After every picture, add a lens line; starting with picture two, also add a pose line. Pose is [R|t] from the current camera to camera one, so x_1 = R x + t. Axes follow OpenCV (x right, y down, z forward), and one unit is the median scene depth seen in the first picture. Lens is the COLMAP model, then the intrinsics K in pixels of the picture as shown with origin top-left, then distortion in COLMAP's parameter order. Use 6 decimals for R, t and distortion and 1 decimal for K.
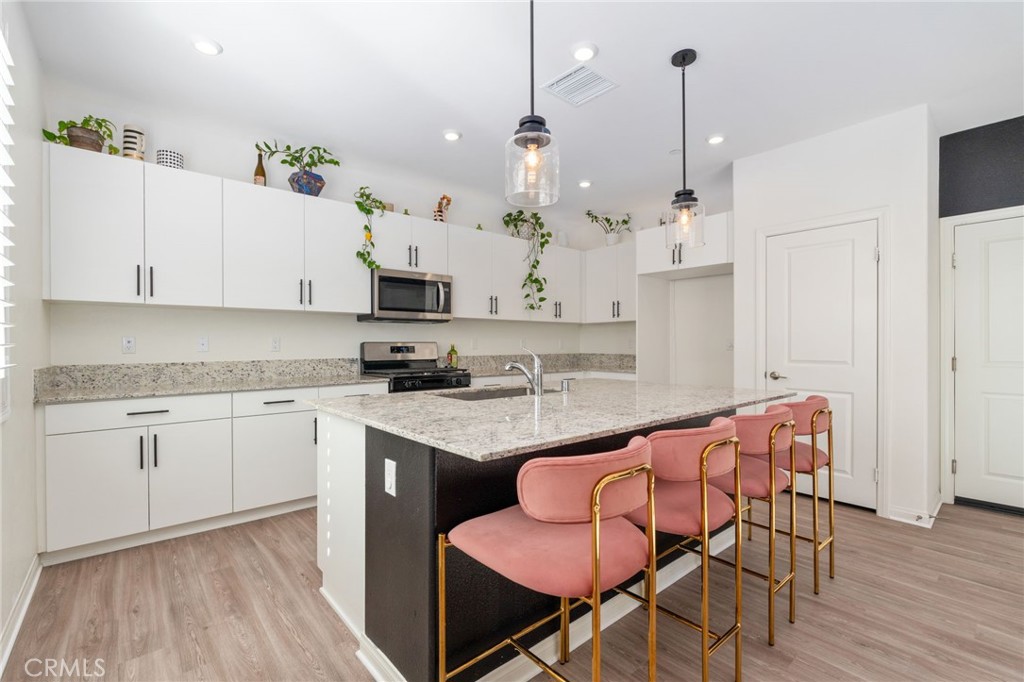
lens RADIAL K [[450.0, 0, 517.8], [0, 450.0, 343.5], [0, 0, 1]] dist [-0.008532, 0.001912]
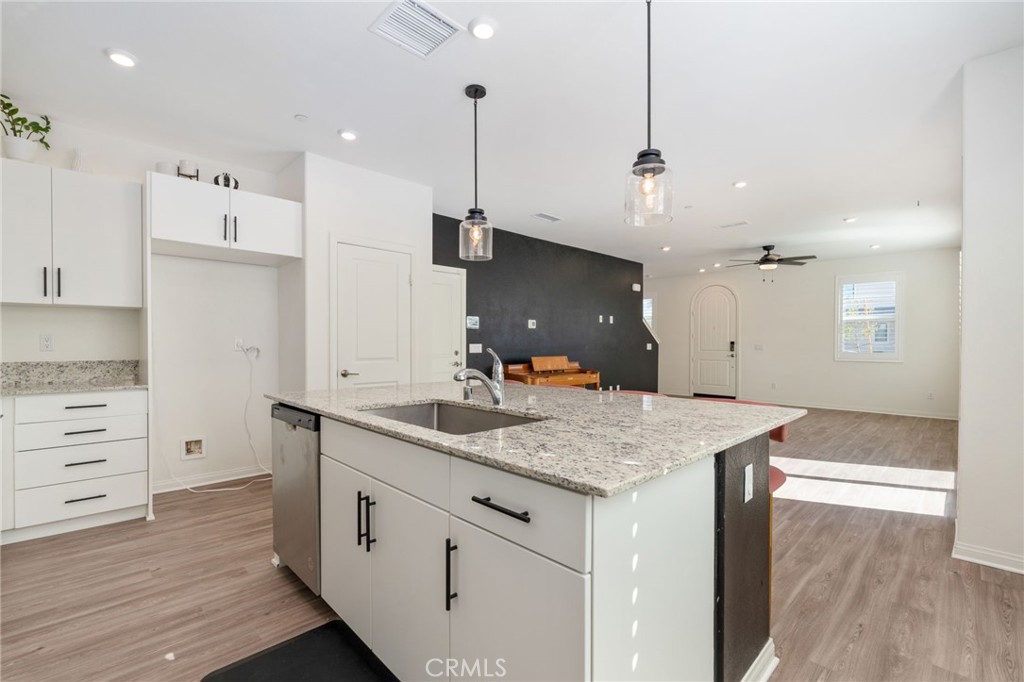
lens RADIAL K [[450.0, 0, 509.5], [0, 450.0, 345.5], [0, 0, 1]] dist [-0.008532, 0.001912]
pose [[-0.052110, -0.002497, 0.998638, -0.500434], [-0.002534, 0.999994, 0.002368, 0.001287], [-0.998638, -0.002408, -0.052116, 0.617250]]
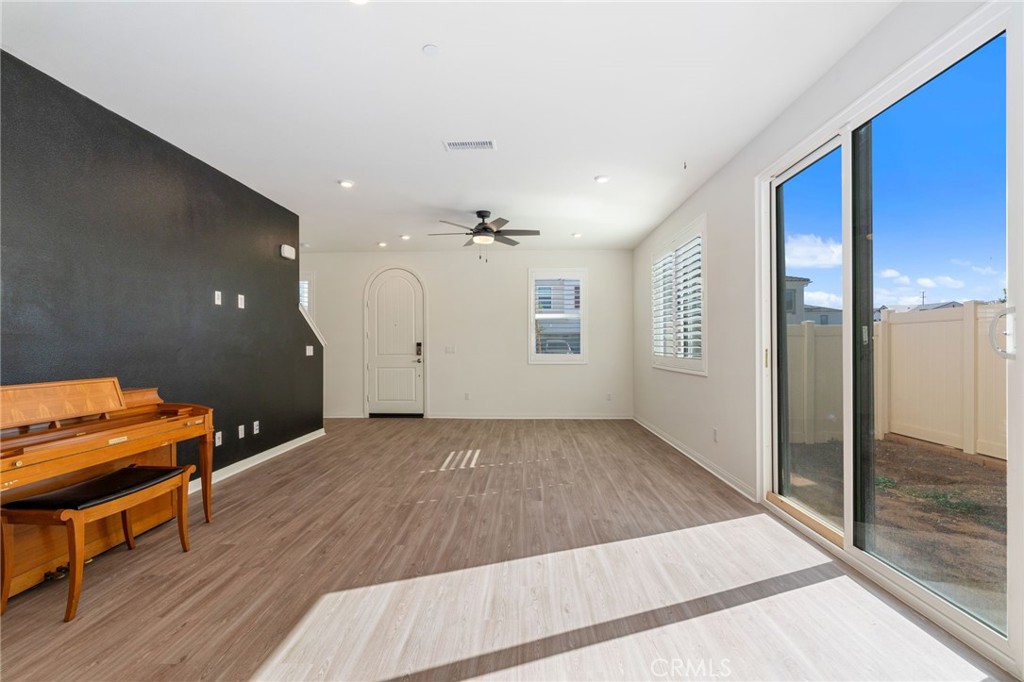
lens RADIAL K [[450.0, 0, 508.6], [0, 450.0, 346.1], [0, 0, 1]] dist [-0.008532, 0.001912]
pose [[-0.726733, 0.004704, 0.686904, 0.287038], [0.005032, 0.999986, -0.001525, 0.001284], [-0.686902, 0.002348, -0.726747, 0.397660]]
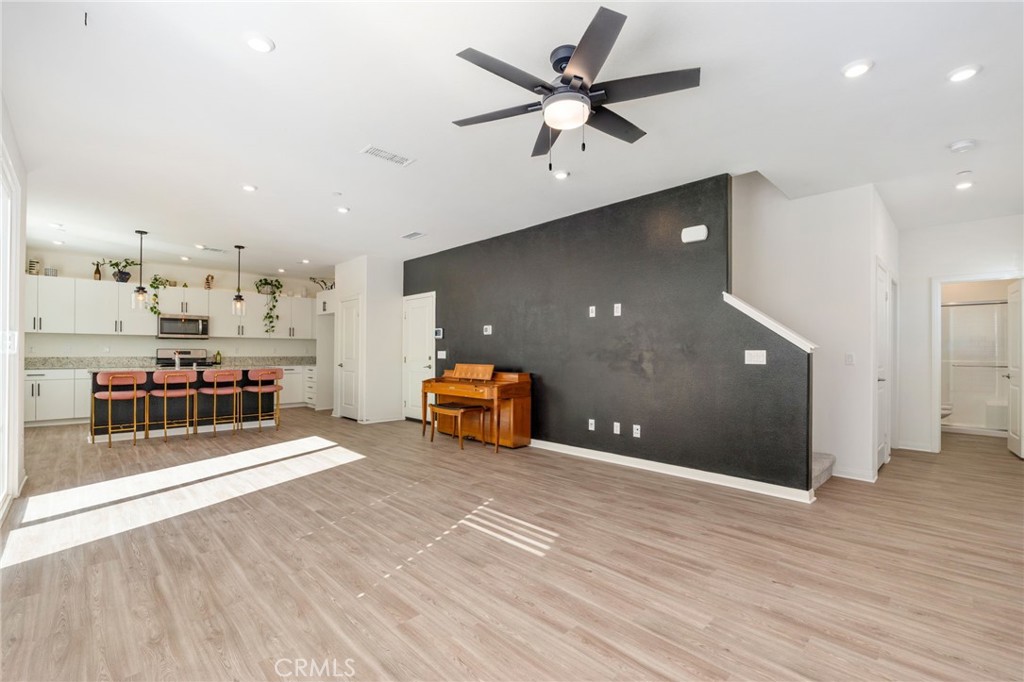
lens RADIAL K [[450.0, 0, 512.1], [0, 450.0, 348.6], [0, 0, 1]] dist [-0.008532, 0.001912]
pose [[0.998300, 0.006628, 0.057911, 1.162992], [-0.006080, 0.999935, -0.009635, 0.005128], [-0.057972, 0.009266, 0.998275, -1.144766]]
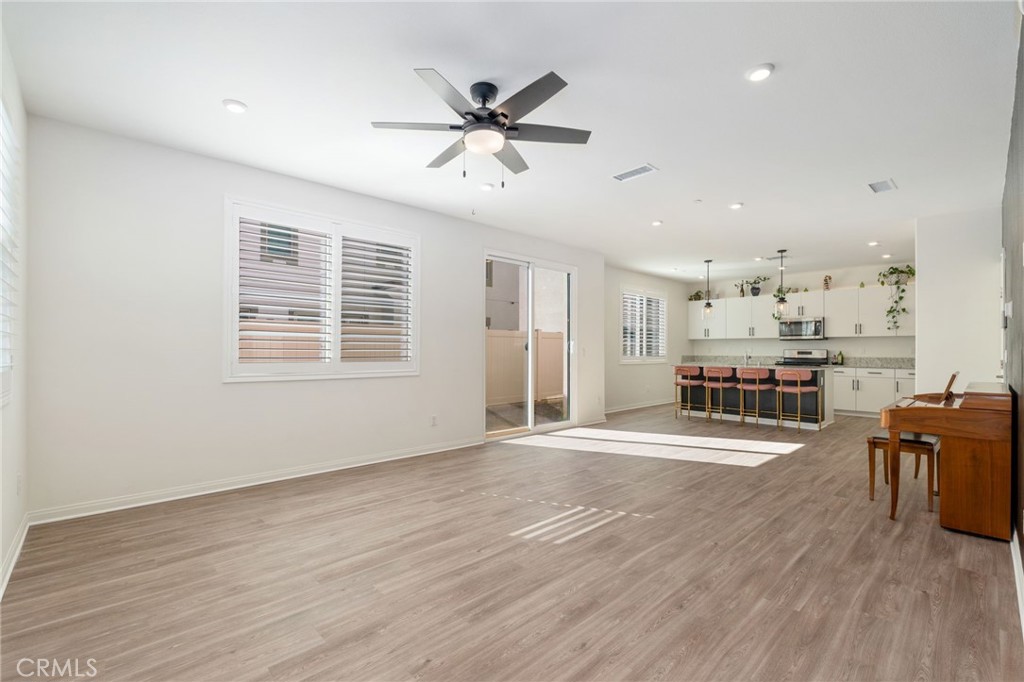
lens RADIAL K [[450.0, 0, 508.6], [0, 450.0, 350.8], [0, 0, 1]] dist [-0.008532, 0.001912]
pose [[0.030626, 0.002713, -0.999527, 1.971643], [-0.002747, 0.999993, 0.002630, 0.001354], [0.999527, 0.002665, 0.030633, -0.517233]]
